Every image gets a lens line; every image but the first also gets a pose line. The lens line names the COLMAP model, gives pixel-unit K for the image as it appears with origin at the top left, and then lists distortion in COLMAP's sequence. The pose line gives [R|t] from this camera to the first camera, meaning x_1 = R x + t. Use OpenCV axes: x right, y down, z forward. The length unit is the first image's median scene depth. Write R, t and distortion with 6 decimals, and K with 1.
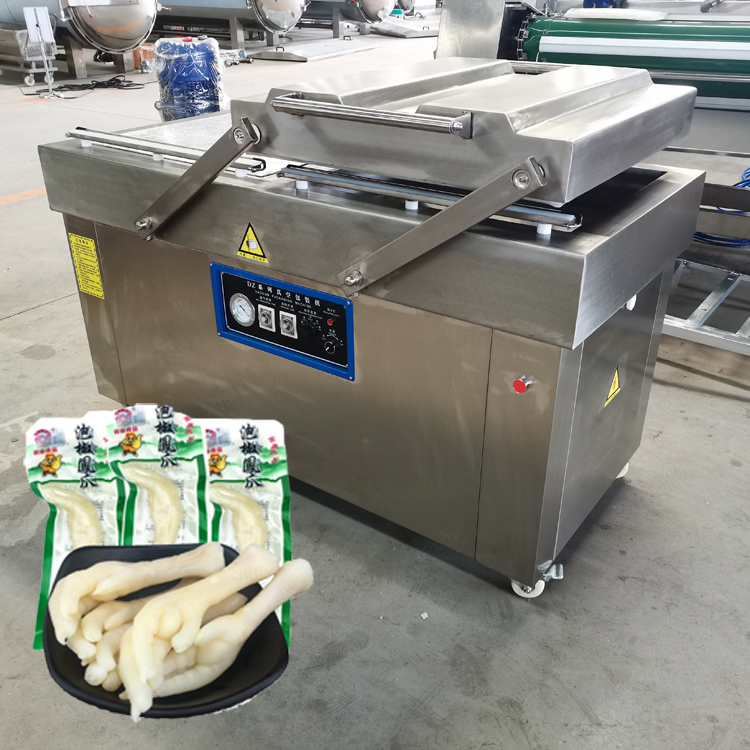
lens RADIAL K [[769.5, 0, 379.2], [0, 769.5, 373.5], [0, 0, 1]] dist [0.035480, 0.000000]
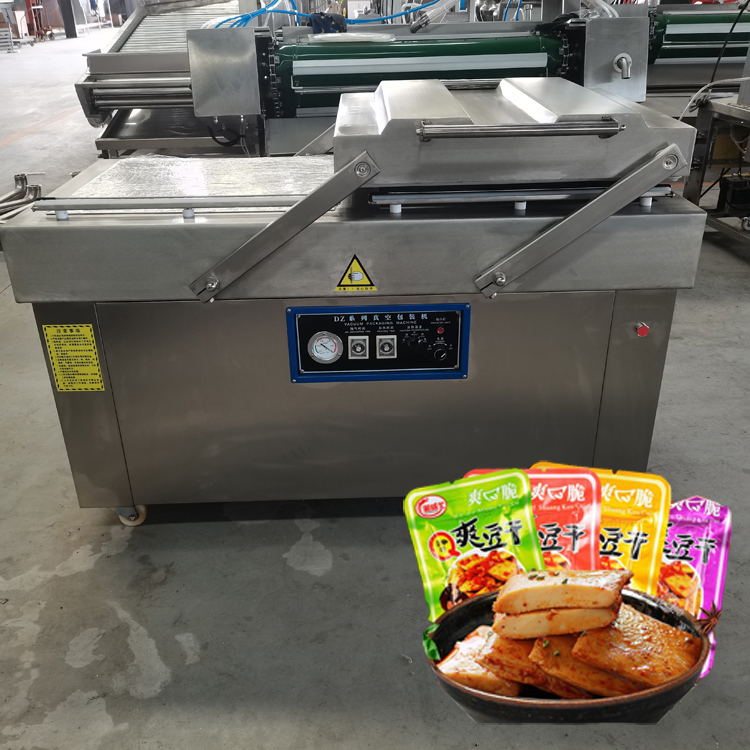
lens RADIAL K [[769.5, 0, 374.7], [0, 769.5, 378.3], [0, 0, 1]] dist [0.035480, 0.000000]
pose [[0.801257, -0.279161, 0.529203, -0.672984], [0.289663, 0.954909, 0.065153, -0.093135], [-0.523529, 0.101086, 0.845990, 0.142220]]
